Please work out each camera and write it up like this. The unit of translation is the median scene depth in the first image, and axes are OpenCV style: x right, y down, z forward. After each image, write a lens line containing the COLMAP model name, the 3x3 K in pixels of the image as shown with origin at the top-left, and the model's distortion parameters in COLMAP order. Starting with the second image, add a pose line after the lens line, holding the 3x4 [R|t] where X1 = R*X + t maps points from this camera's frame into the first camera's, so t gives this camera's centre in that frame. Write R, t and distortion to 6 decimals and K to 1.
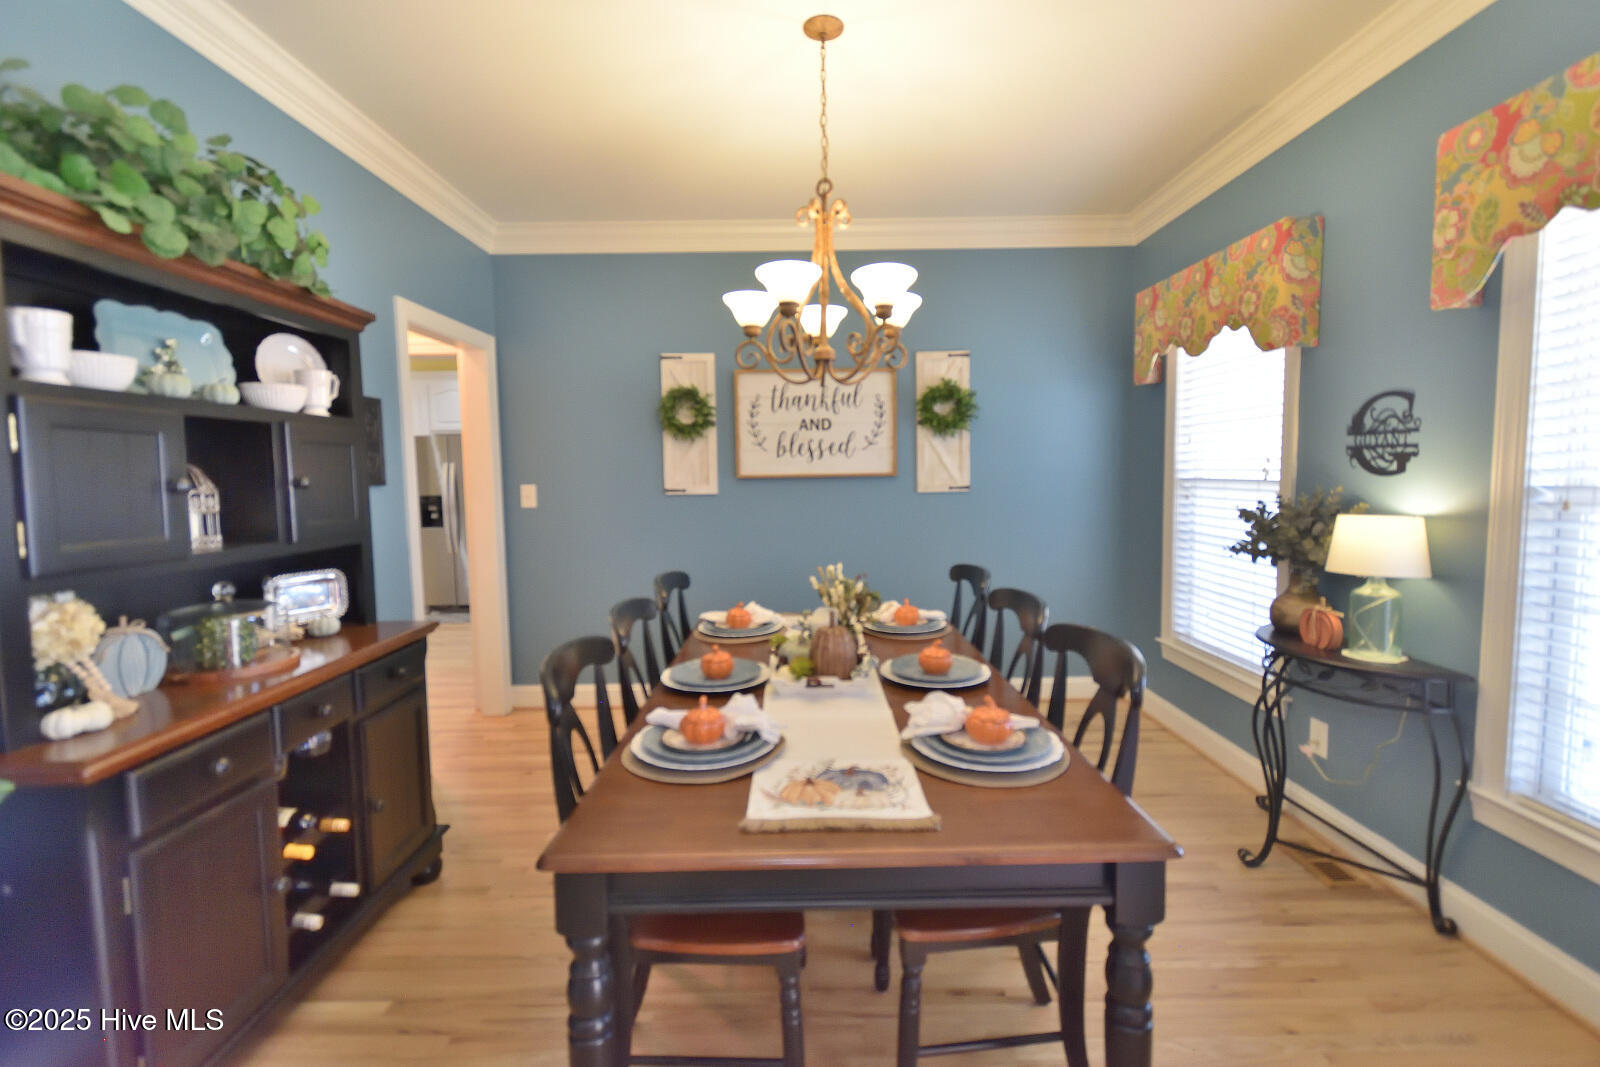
lens RADIAL K [[708.2, 0, 812.3], [0, 708.2, 523.7], [0, 0, 1]] dist [0.008413, -0.003364]
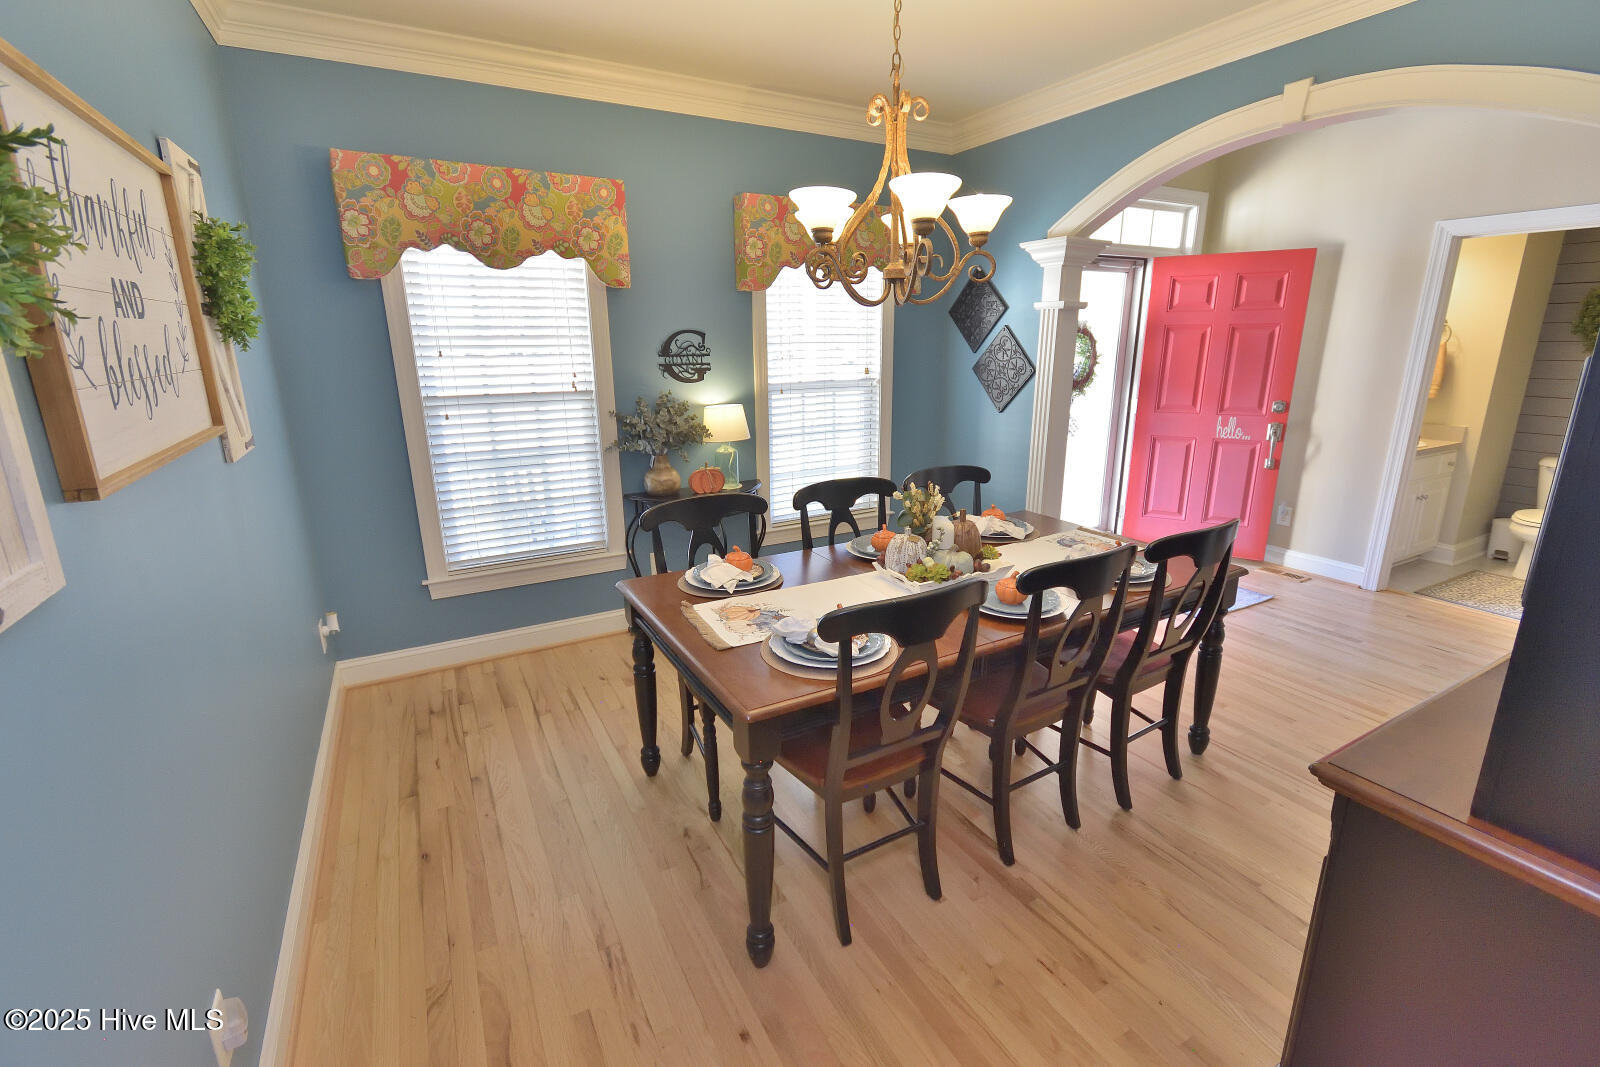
lens RADIAL K [[708.2, 0, 801.1], [0, 708.2, 528.6], [0, 0, 1]] dist [0.008413, -0.003364]
pose [[-0.476894, -0.209665, 0.853588, -0.810570], [0.082103, 0.956261, 0.280755, -0.189626], [-0.875118, 0.203972, -0.438821, 1.613561]]
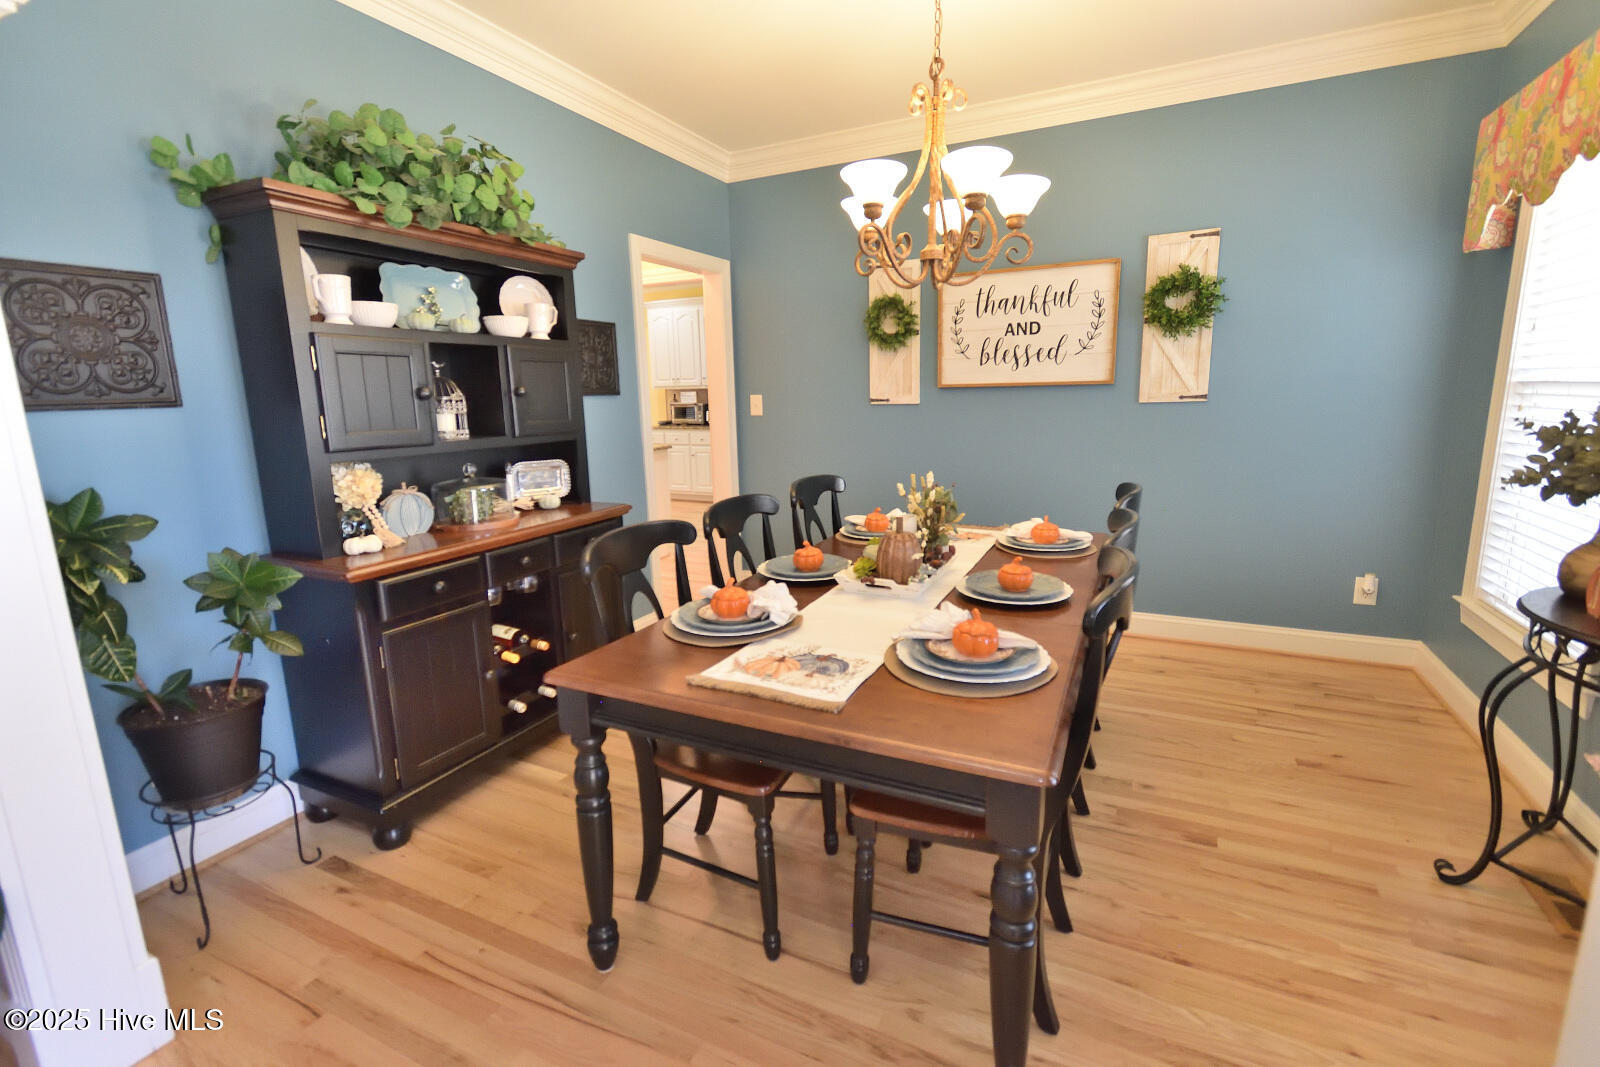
lens RADIAL K [[708.2, 0, 805.6], [0, 708.2, 525.6], [0, 0, 1]] dist [0.008413, -0.003364]
pose [[0.895958, 0.077626, -0.437302, 0.317538], [-0.023112, 0.991423, 0.128636, 0.006573], [0.443536, -0.105145, 0.890067, 0.028558]]
